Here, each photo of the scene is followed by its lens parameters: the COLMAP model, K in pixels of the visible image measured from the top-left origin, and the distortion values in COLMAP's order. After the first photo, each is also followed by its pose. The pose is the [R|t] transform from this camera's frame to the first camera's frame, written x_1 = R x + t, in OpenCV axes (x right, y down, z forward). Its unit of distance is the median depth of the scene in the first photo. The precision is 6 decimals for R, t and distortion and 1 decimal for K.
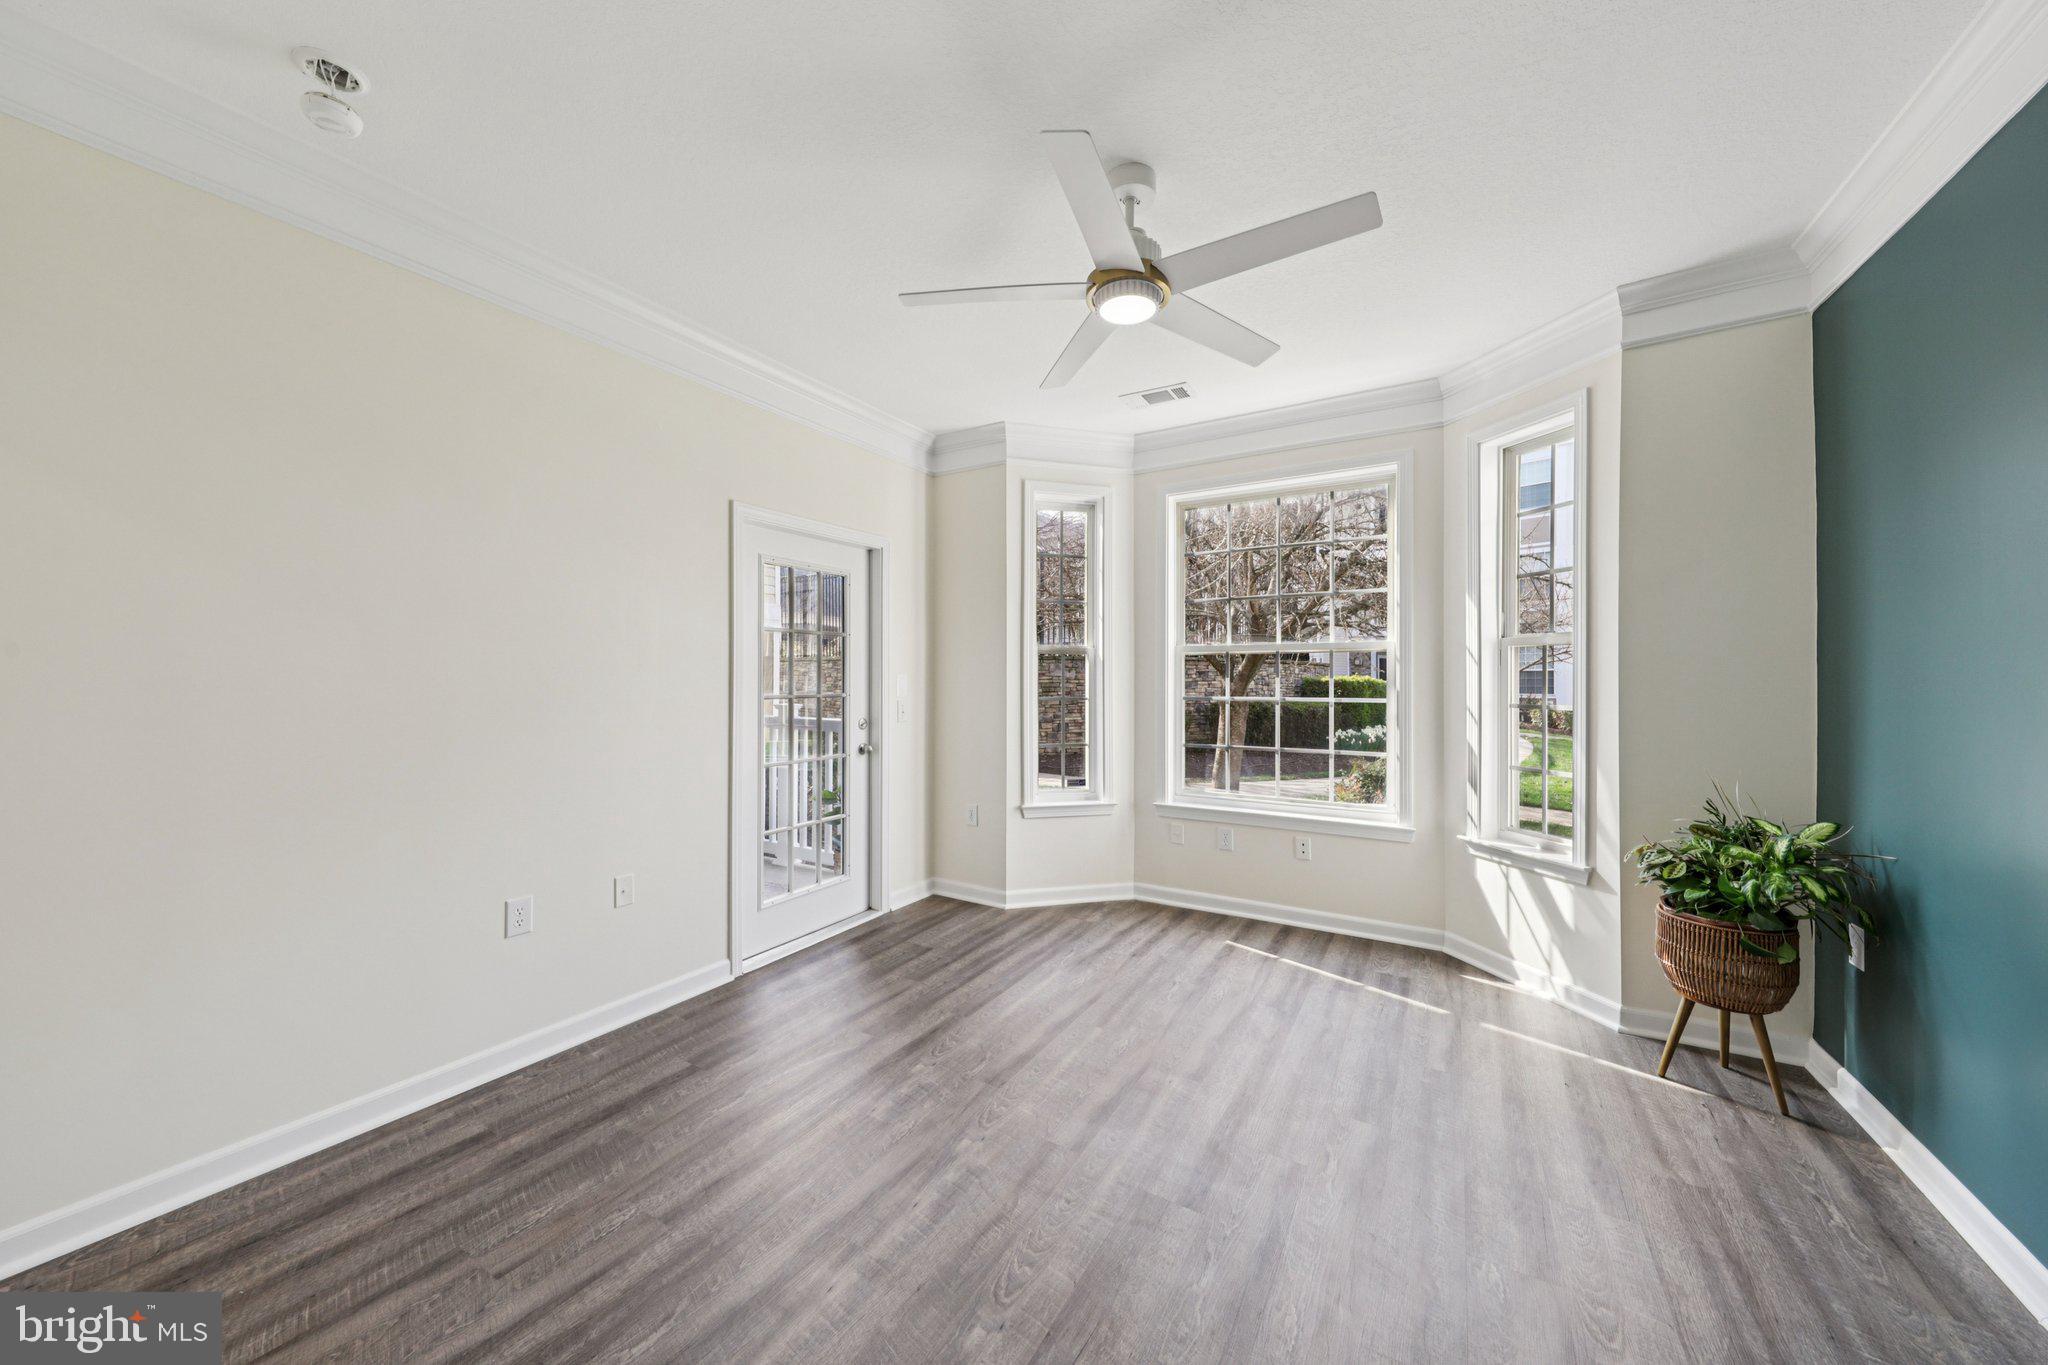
lens RADIAL K [[719.5, 0, 1016.2], [0, 719.5, 677.2], [0, 0, 1]] dist [0.001525, -0.000972]
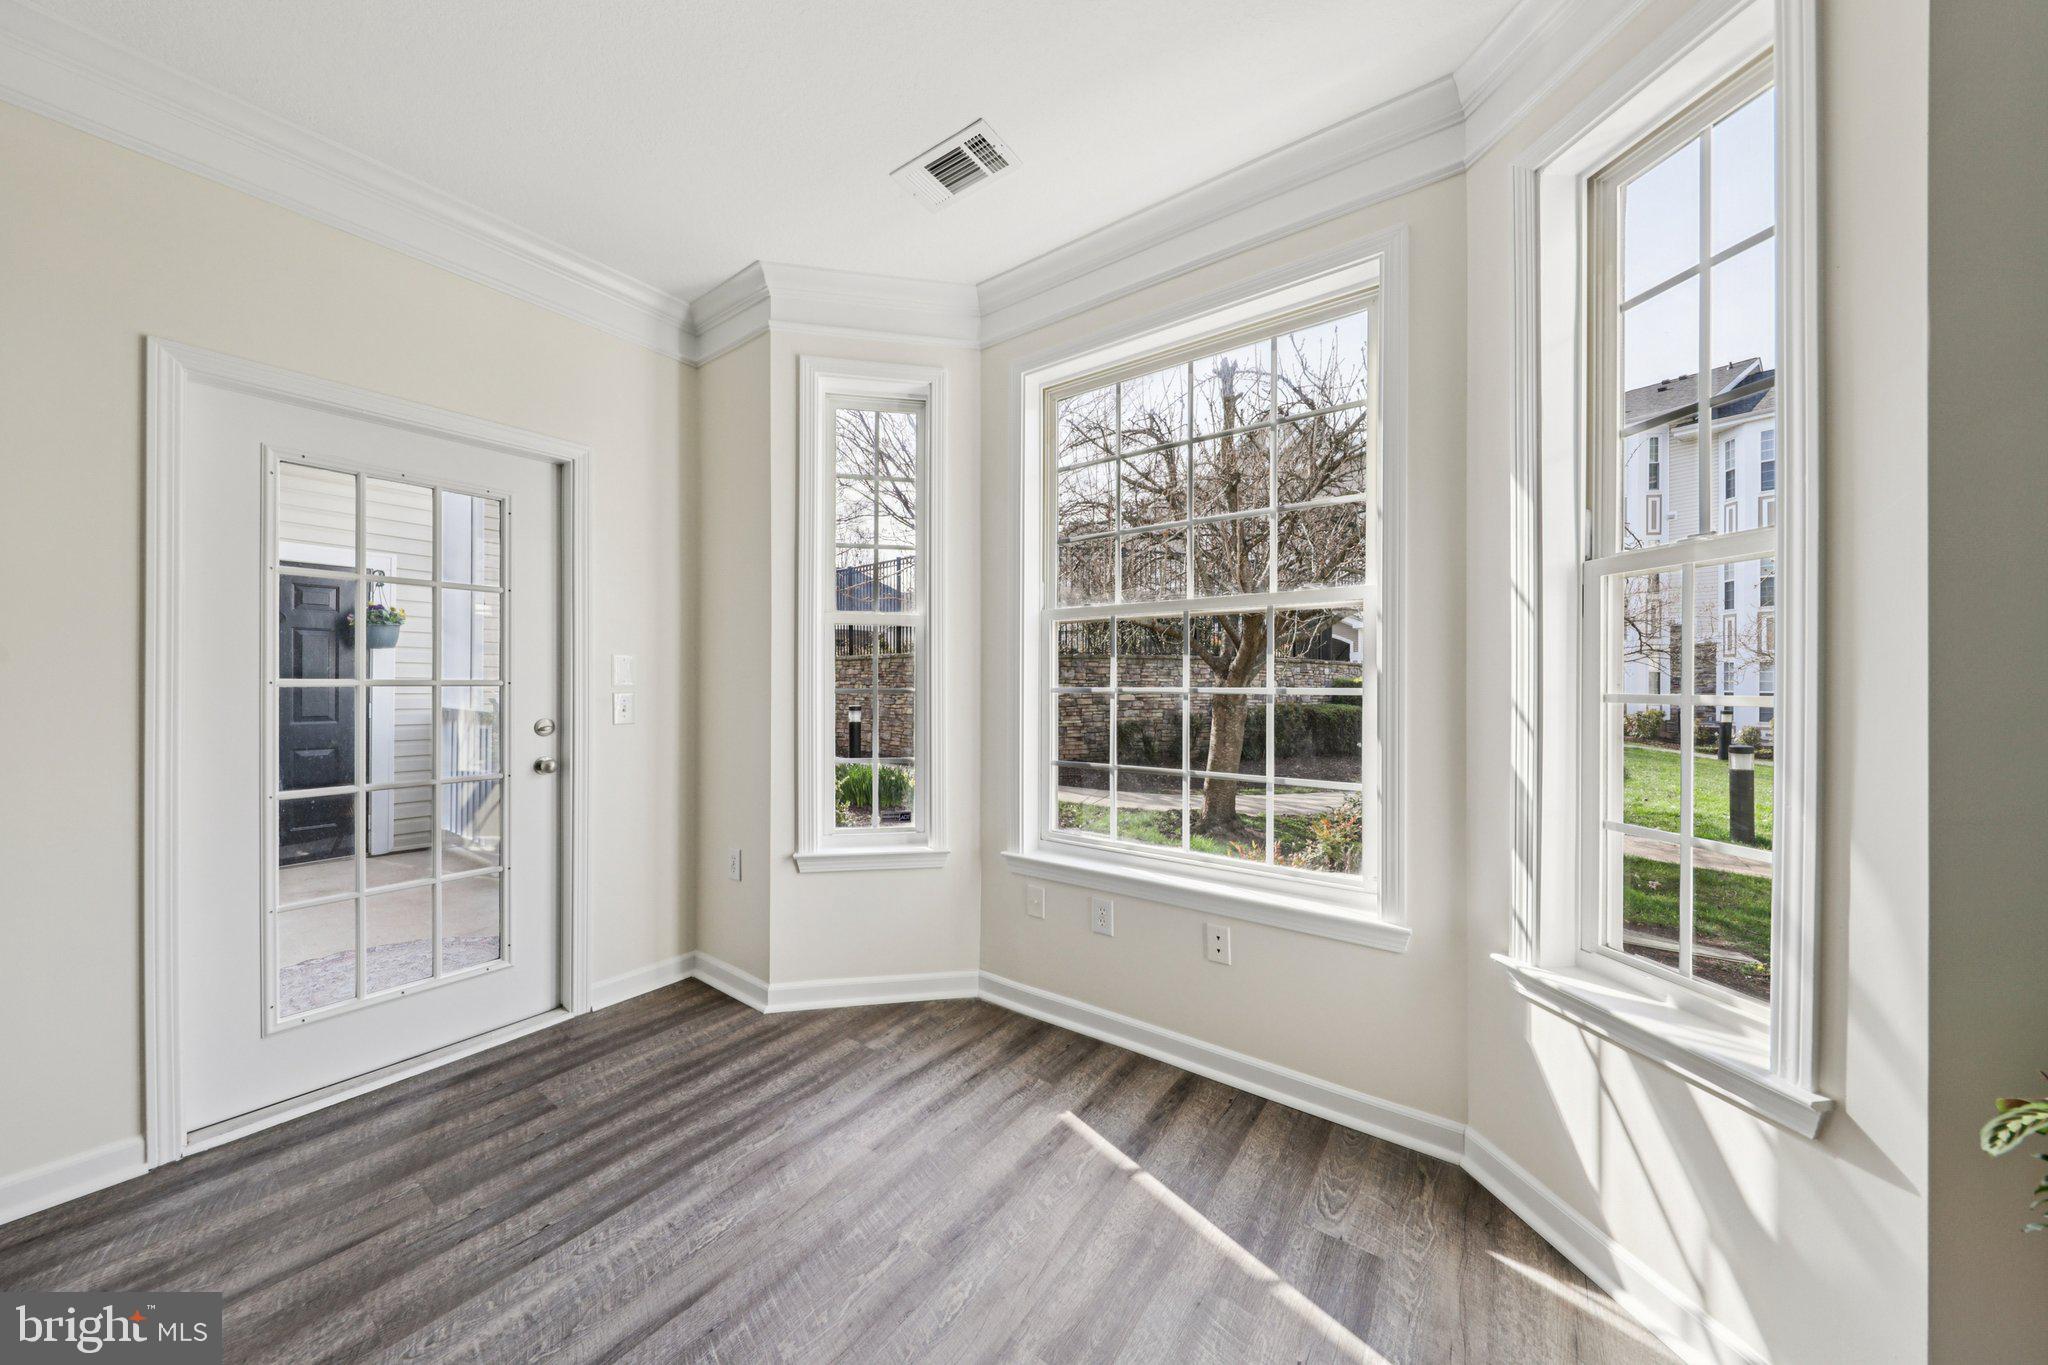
lens RADIAL K [[676.0, 0, 1017.7], [0, 676.0, 684.0], [0, 0, 1]] dist [-0.004184, -0.000940]
pose [[0.996240, -0.000022, -0.086639, 0.306326], [0.000320, 0.999994, 0.003425, 0.026230], [0.086638, -0.003439, 0.996234, 0.474871]]
